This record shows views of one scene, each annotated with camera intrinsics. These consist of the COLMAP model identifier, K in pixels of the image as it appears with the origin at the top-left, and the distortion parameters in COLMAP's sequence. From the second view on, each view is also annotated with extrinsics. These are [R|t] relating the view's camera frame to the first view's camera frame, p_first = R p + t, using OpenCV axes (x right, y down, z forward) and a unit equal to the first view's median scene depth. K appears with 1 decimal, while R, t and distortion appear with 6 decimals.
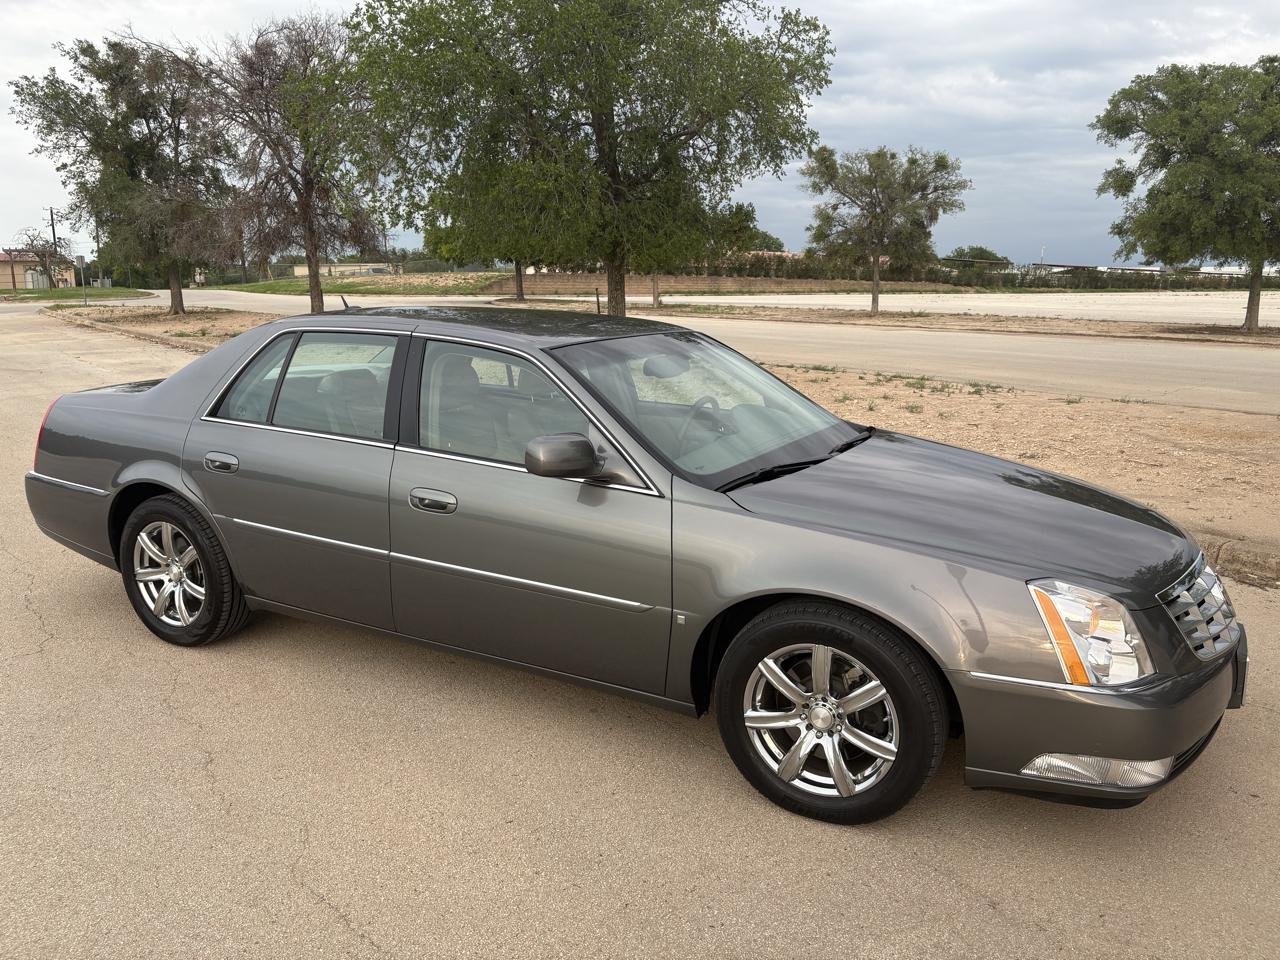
lens RADIAL K [[975.0, 0, 638.7], [0, 975.0, 493.1], [0, 0, 1]] dist [0.030924, -0.030812]
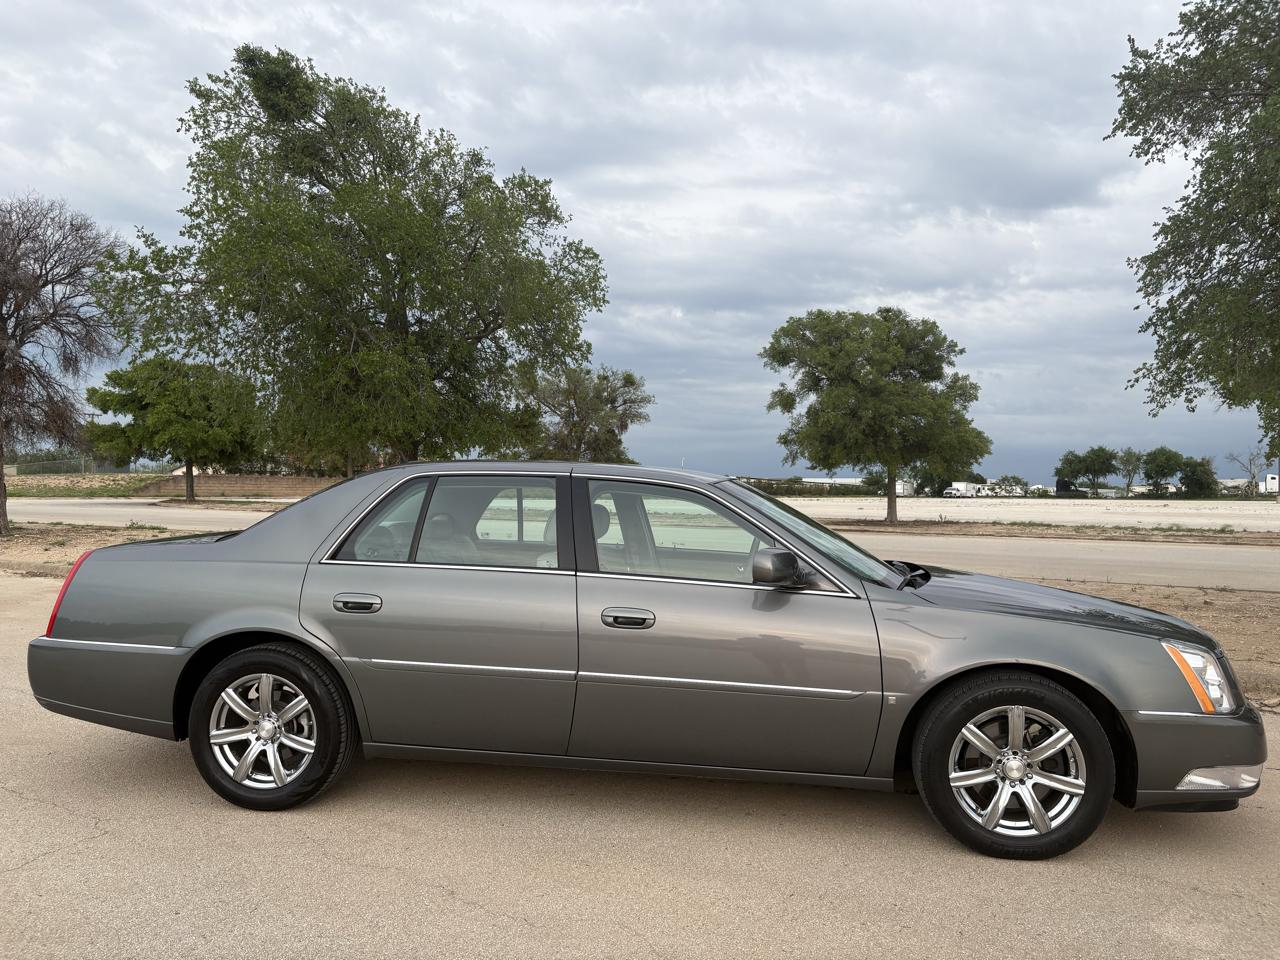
lens RADIAL K [[975.0, 0, 634.1], [0, 975.0, 492.7], [0, 0, 1]] dist [0.030924, -0.030812]
pose [[0.941019, 0.003171, 0.338338, -0.145006], [0.067225, 0.978268, -0.196142, 0.021210], [-0.331608, 0.207318, 0.920356, -0.009671]]
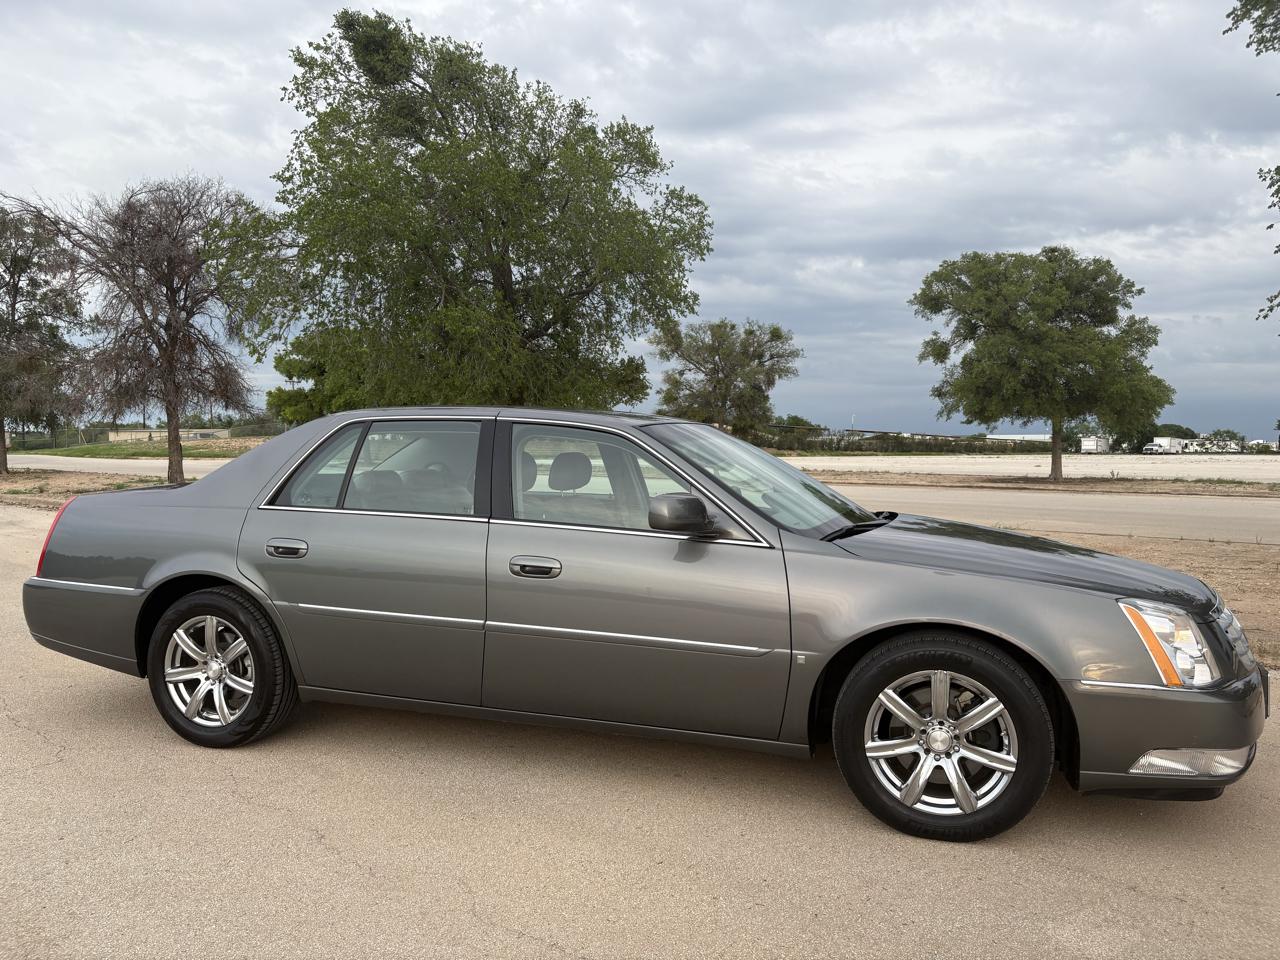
lens RADIAL K [[975.0, 0, 631.8], [0, 975.0, 496.4], [0, 0, 1]] dist [0.030924, -0.030812]
pose [[0.986393, -0.010180, 0.164086, -0.070284], [0.036974, 0.986248, -0.161081, 0.026393], [-0.160190, 0.164956, 0.973205, -0.011735]]
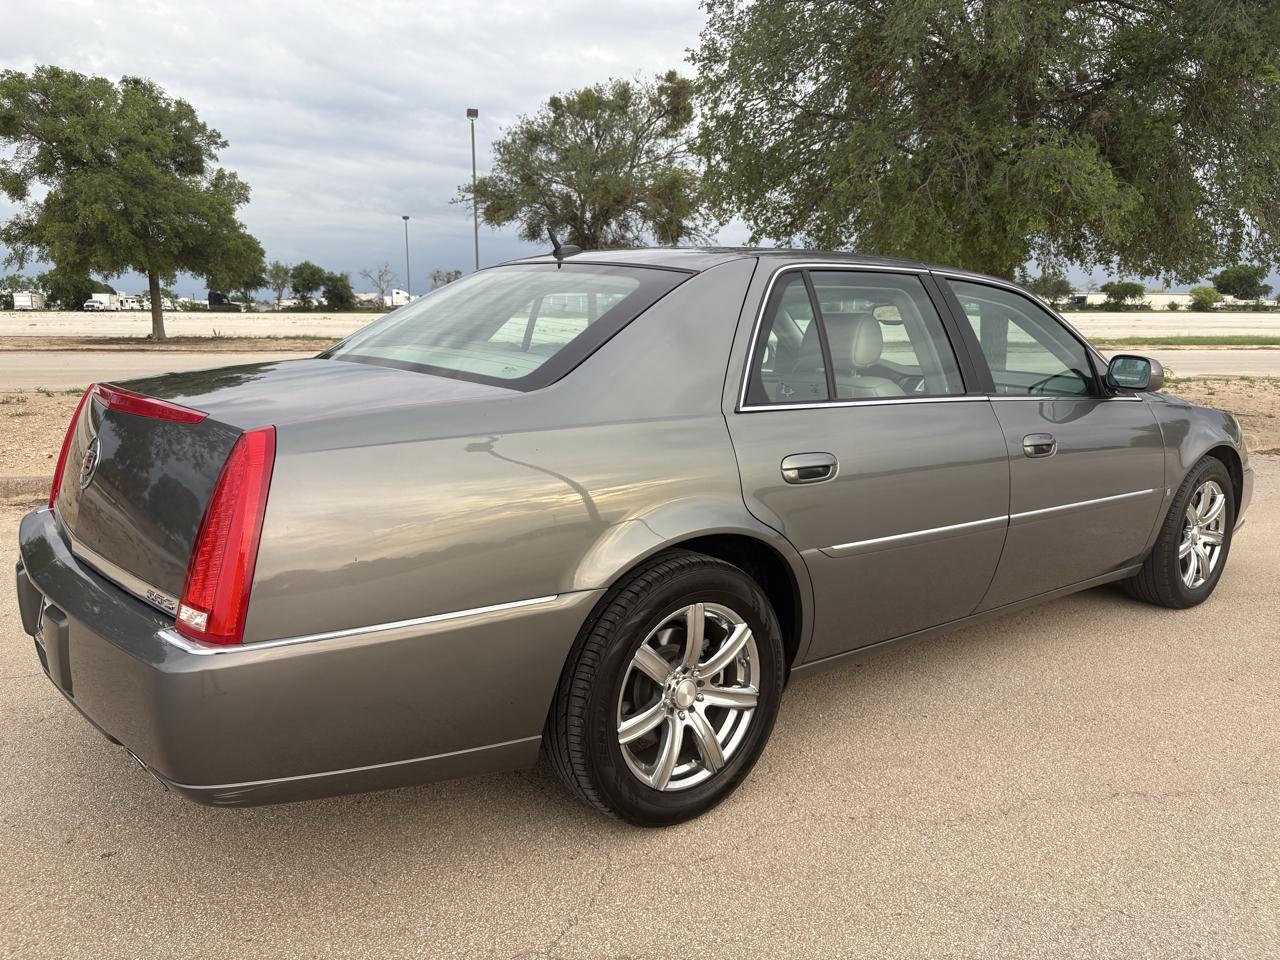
lens RADIAL K [[975.0, 0, 637.0], [0, 975.0, 491.6], [0, 0, 1]] dist [0.030924, -0.030812]
pose [[0.375124, -0.170026, 0.911248, -0.309075], [0.191948, 0.975976, 0.103086, -0.030468], [-0.906883, 0.136242, 0.398749, 0.247265]]
